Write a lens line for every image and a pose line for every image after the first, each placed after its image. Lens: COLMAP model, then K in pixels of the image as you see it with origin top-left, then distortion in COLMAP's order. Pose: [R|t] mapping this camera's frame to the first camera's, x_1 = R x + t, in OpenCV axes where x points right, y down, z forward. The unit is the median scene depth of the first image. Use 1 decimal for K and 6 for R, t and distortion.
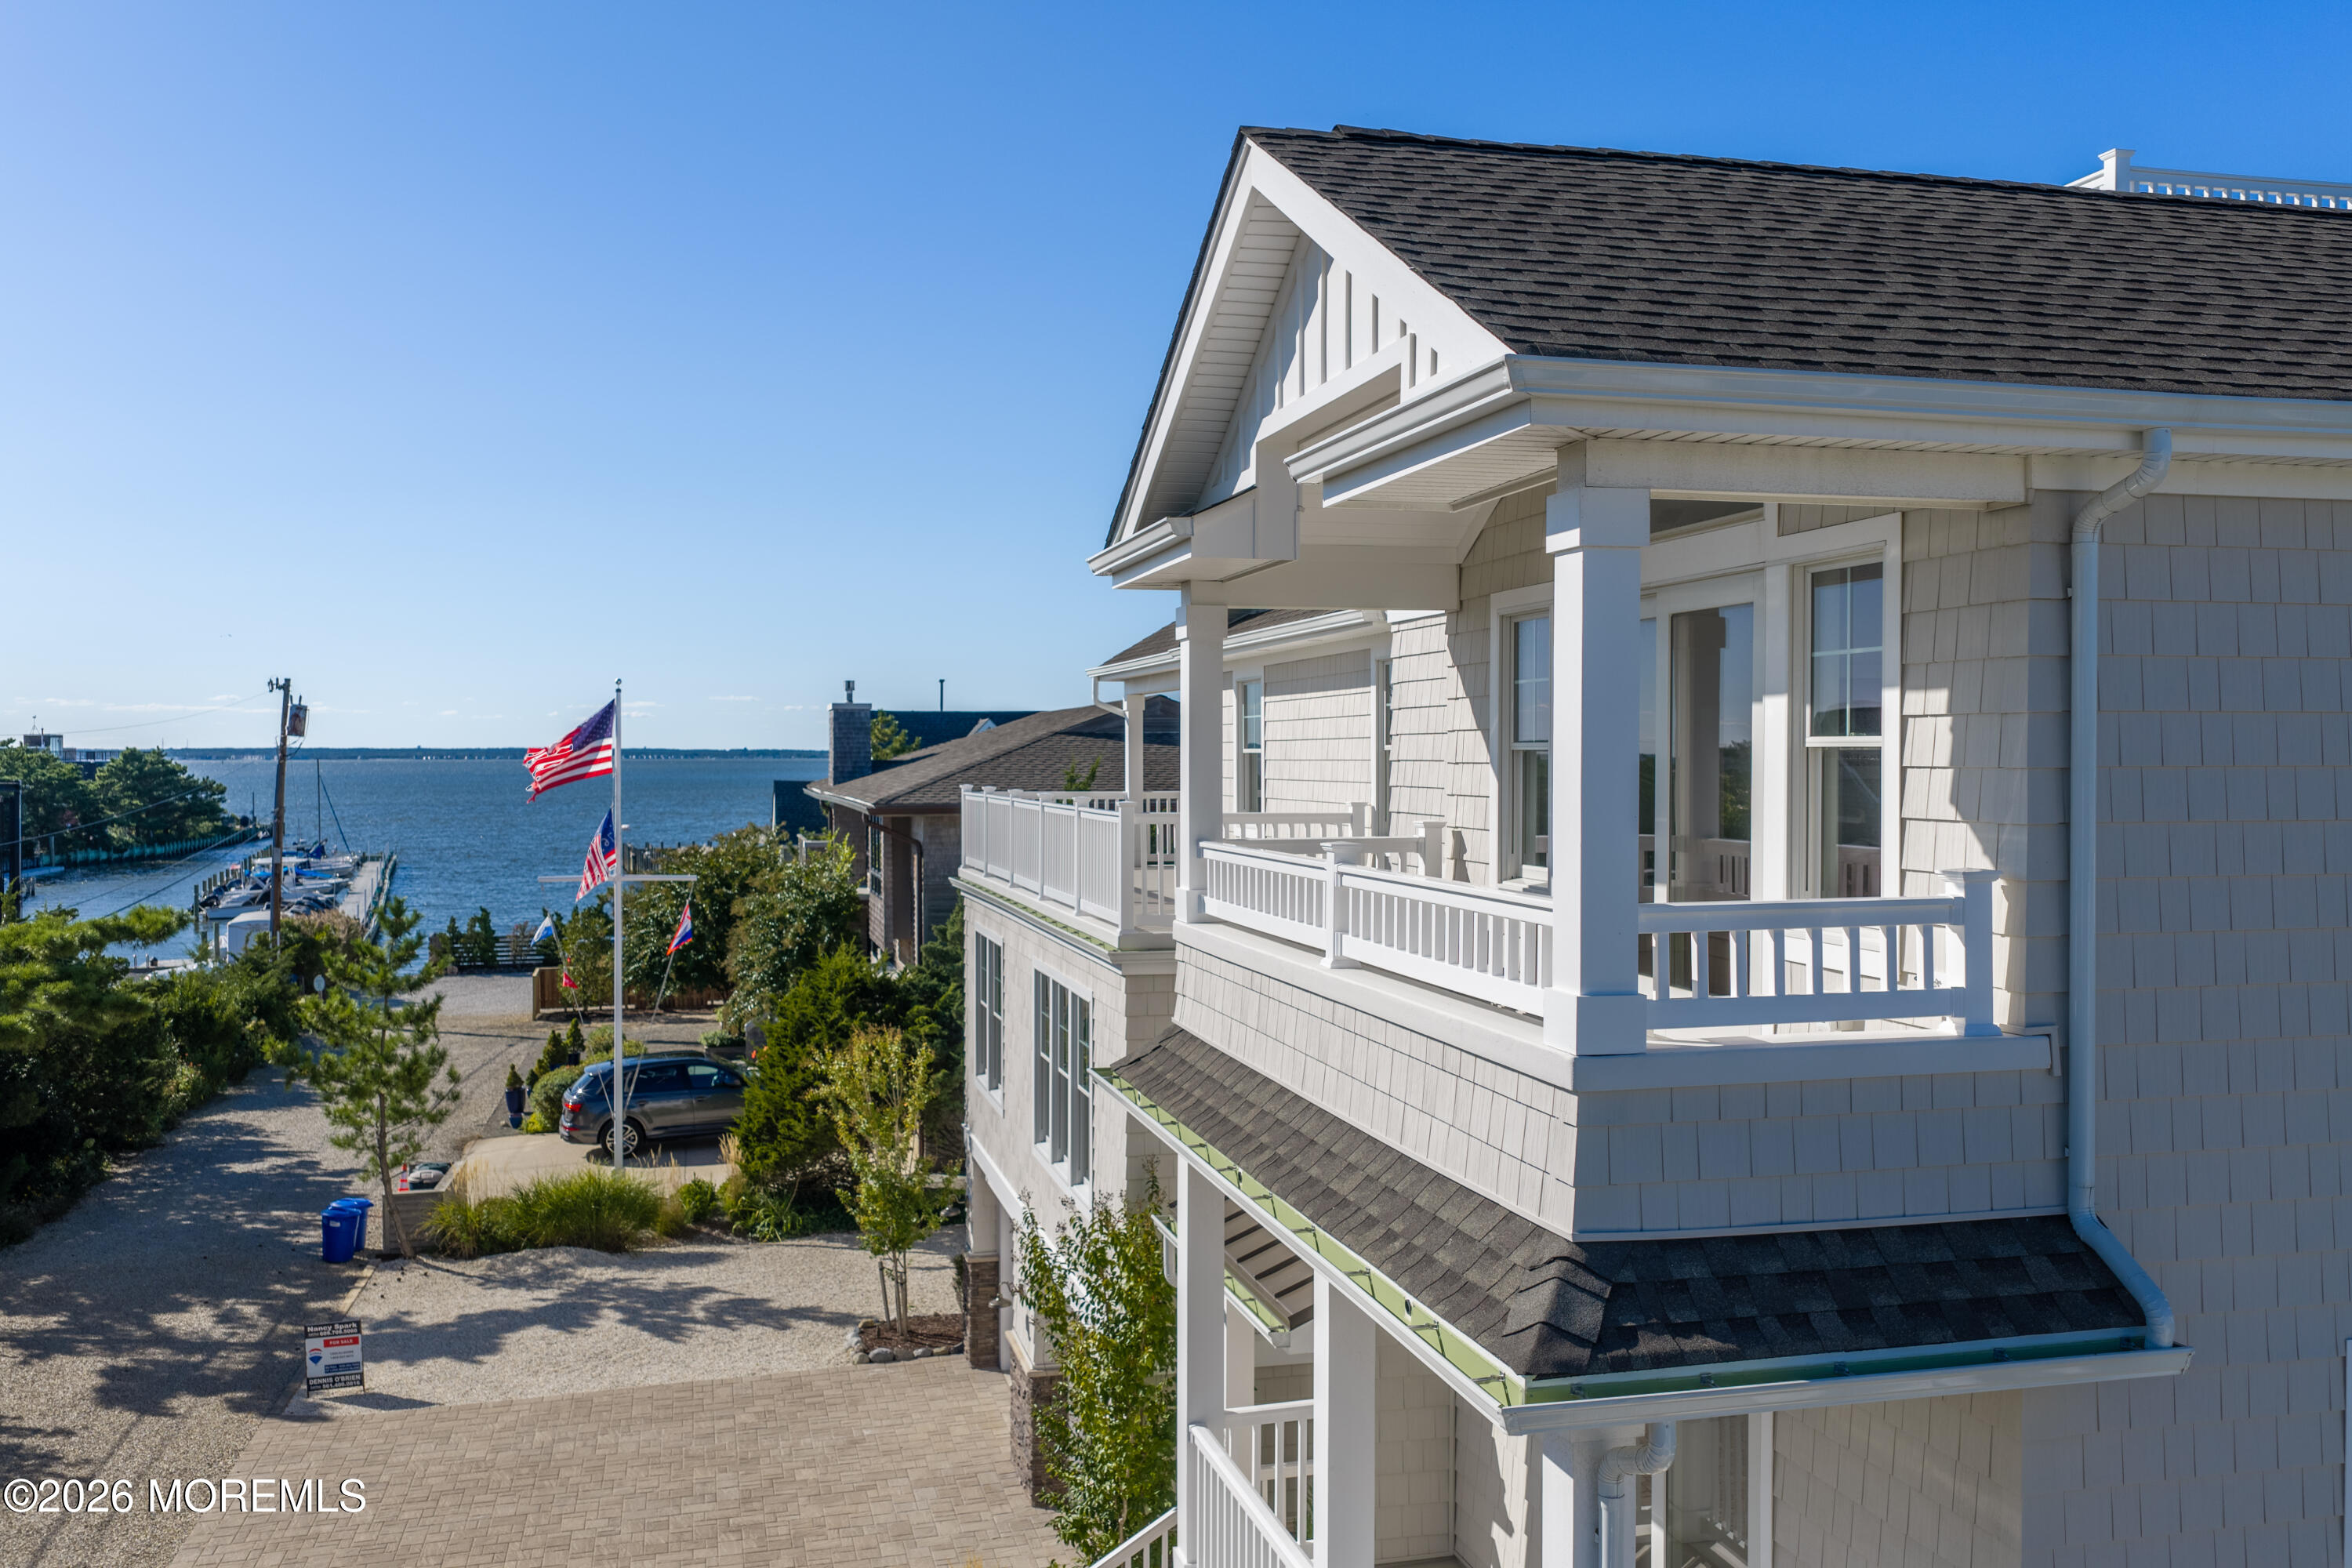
lens RADIAL K [[1910.4, 0, 1176.0], [0, 1910.4, 784.0], [0, 0, 1]] dist [0.003670, -0.000439]
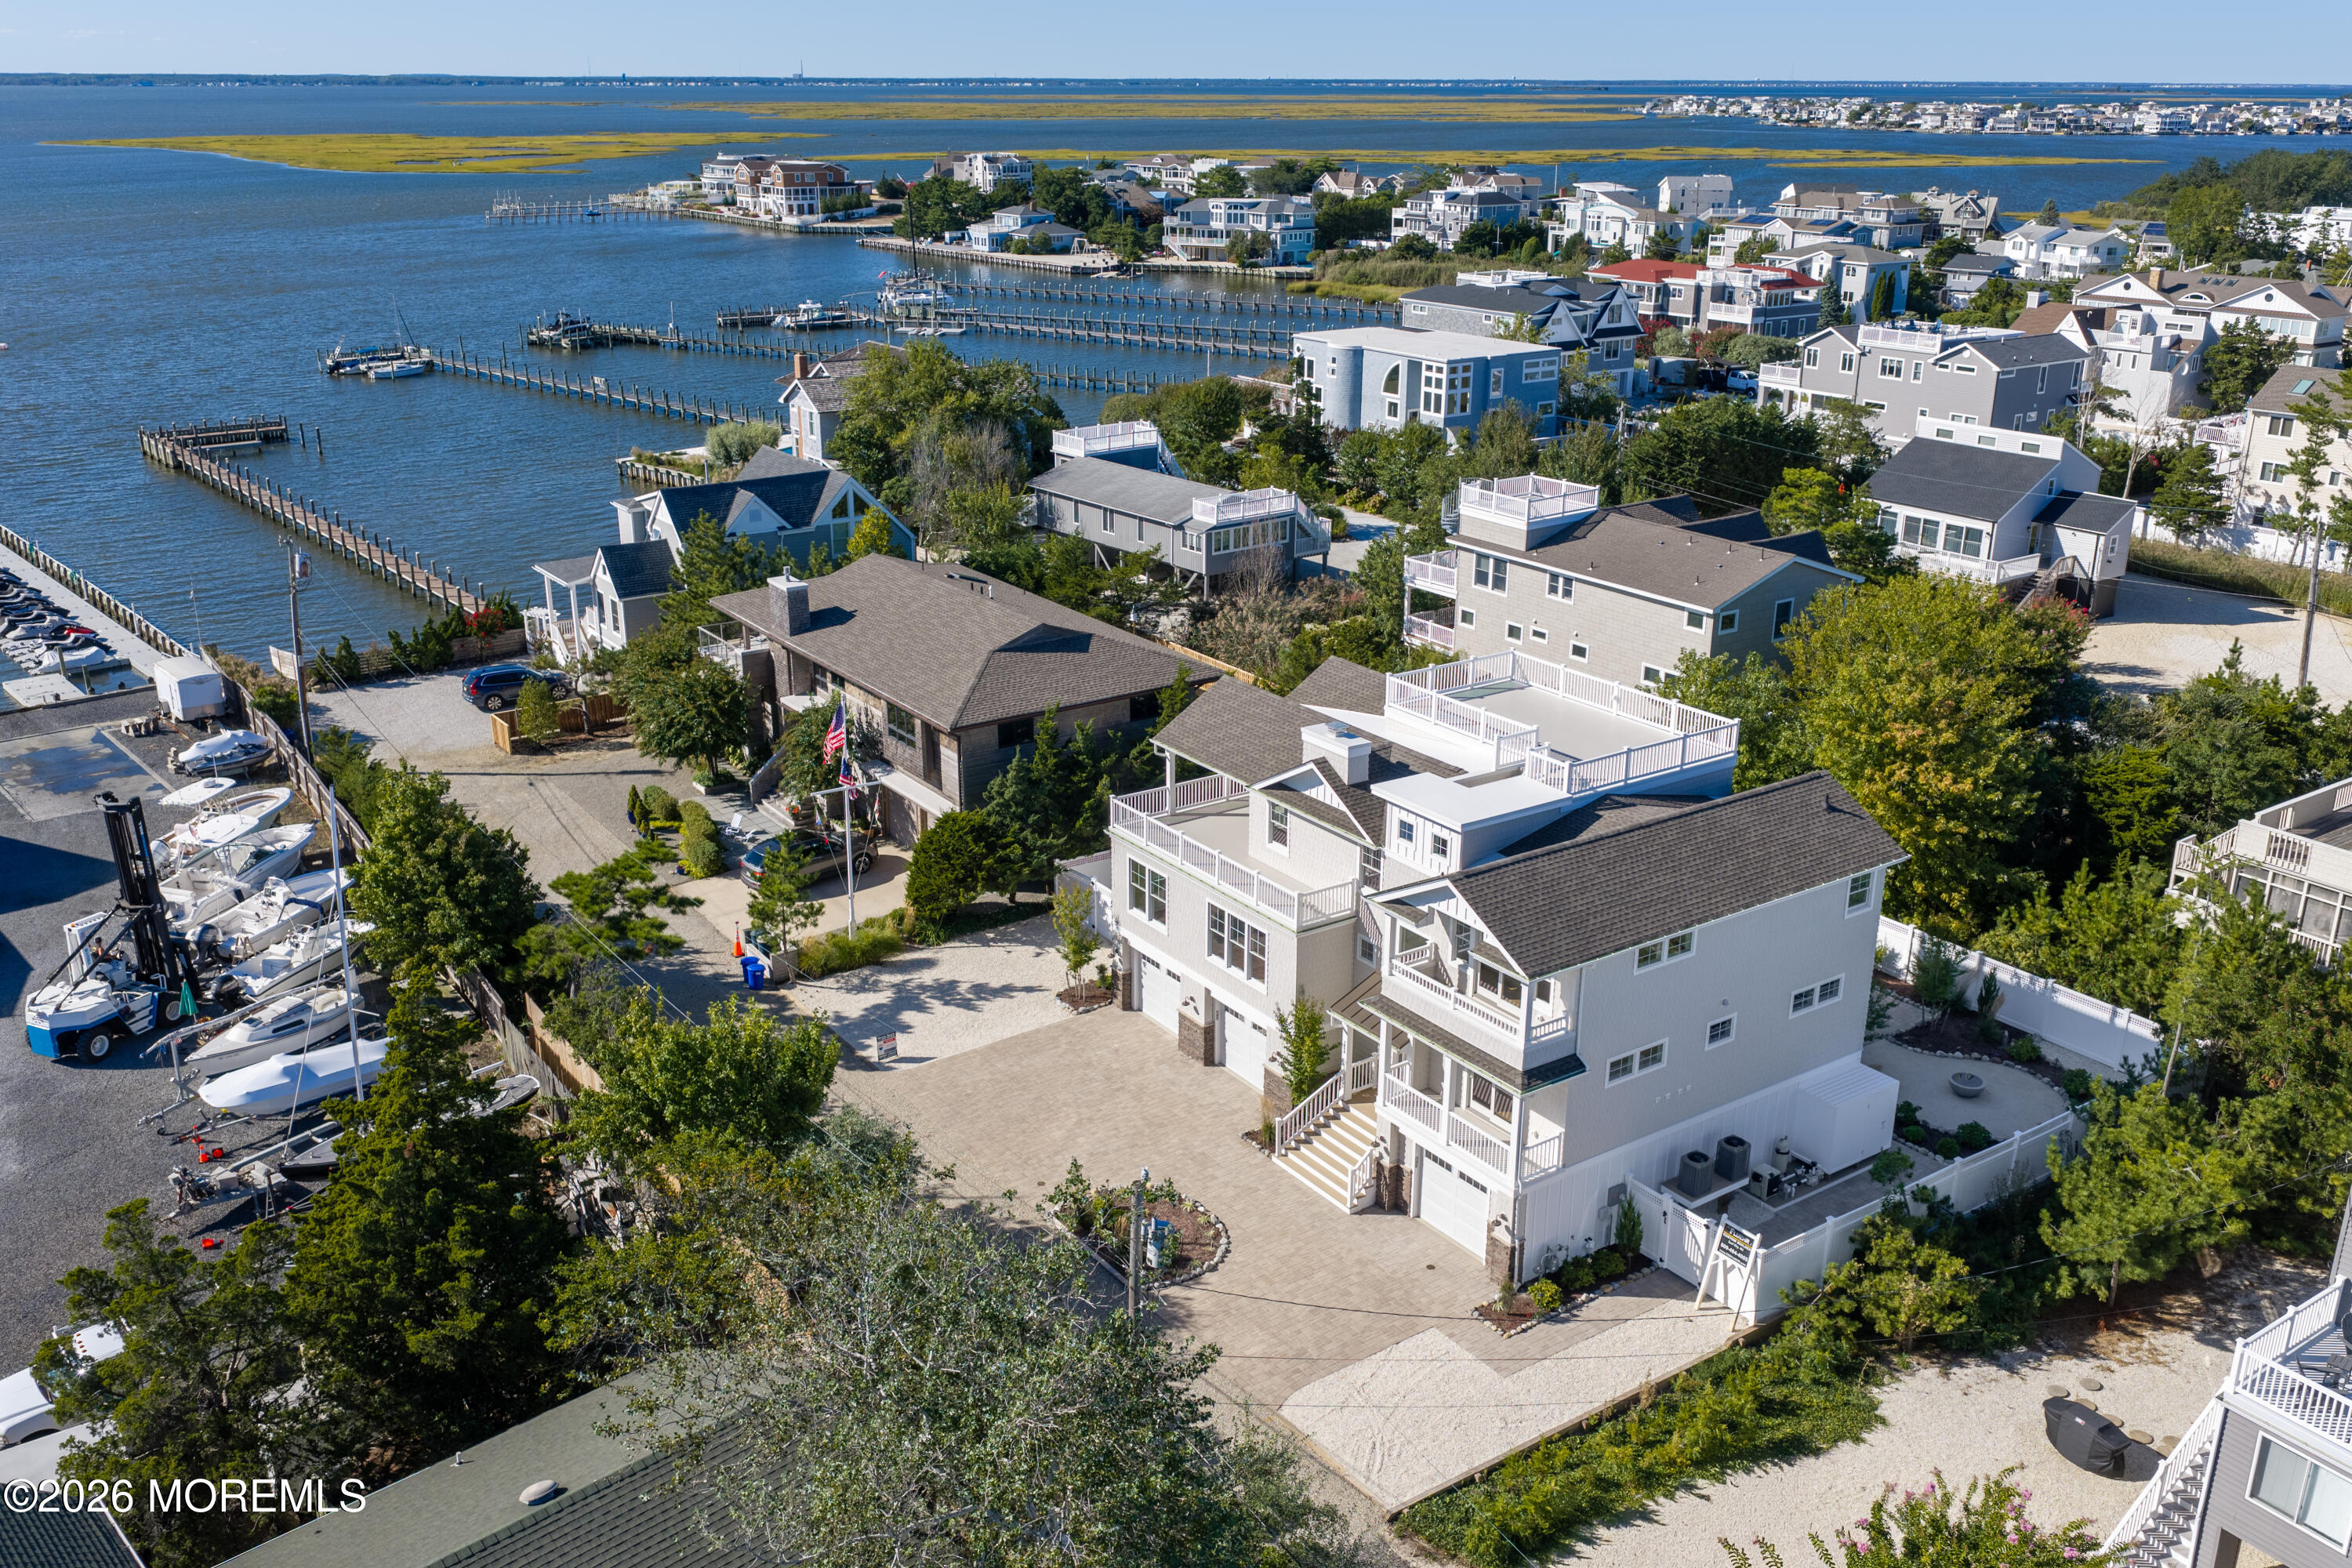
lens RADIAL K [[1984.0, 0, 1176.0], [0, 1984.0, 784.0], [0, 0, 1]] dist [-0.005843, -0.012948]
pose [[0.937057, -0.113431, 0.330238, -0.801473], [0.000660, 0.946338, 0.323178, -0.765490], [-0.349176, -0.302619, 0.886847, -1.182120]]
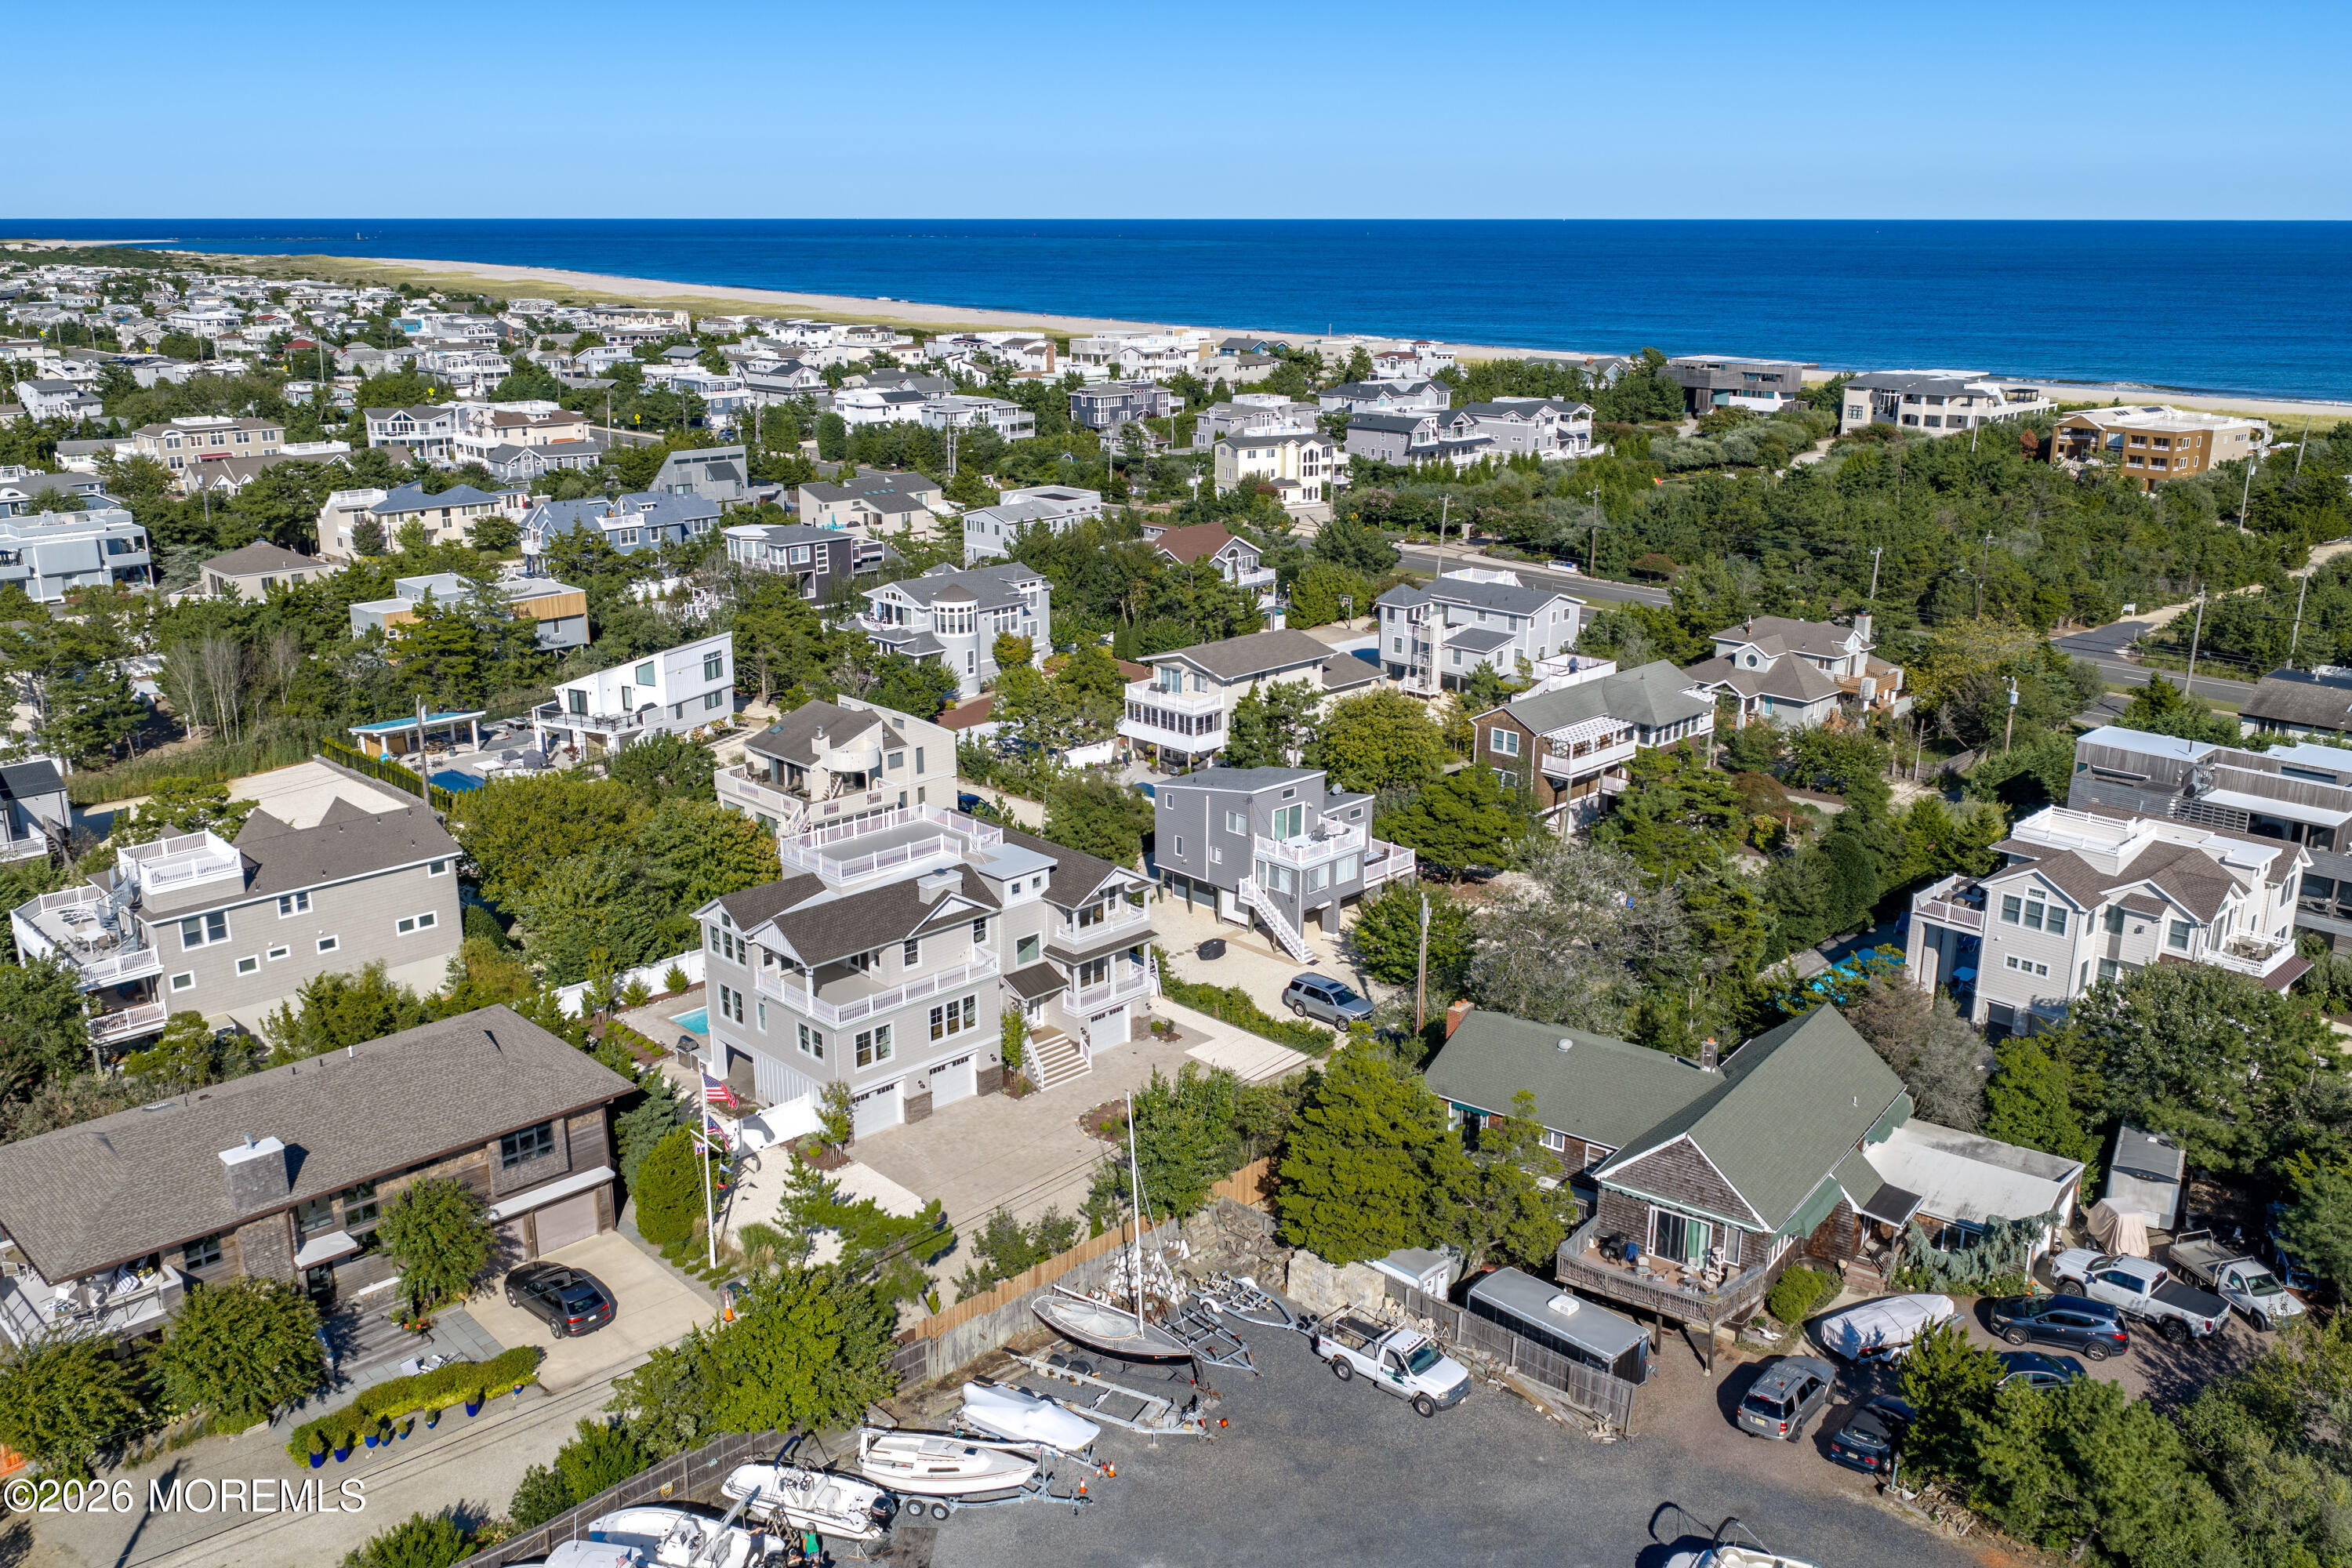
lens RADIAL K [[1945.0, 0, 1176.0], [0, 1945.0, 784.0], [0, 0, 1]] dist [0.000407, 0.001834]
pose [[-0.506362, -0.238505, 0.828681, -3.001581], [0.011413, 0.959052, 0.283001, -1.279745], [-0.862245, 0.152759, -0.482905, 1.881532]]
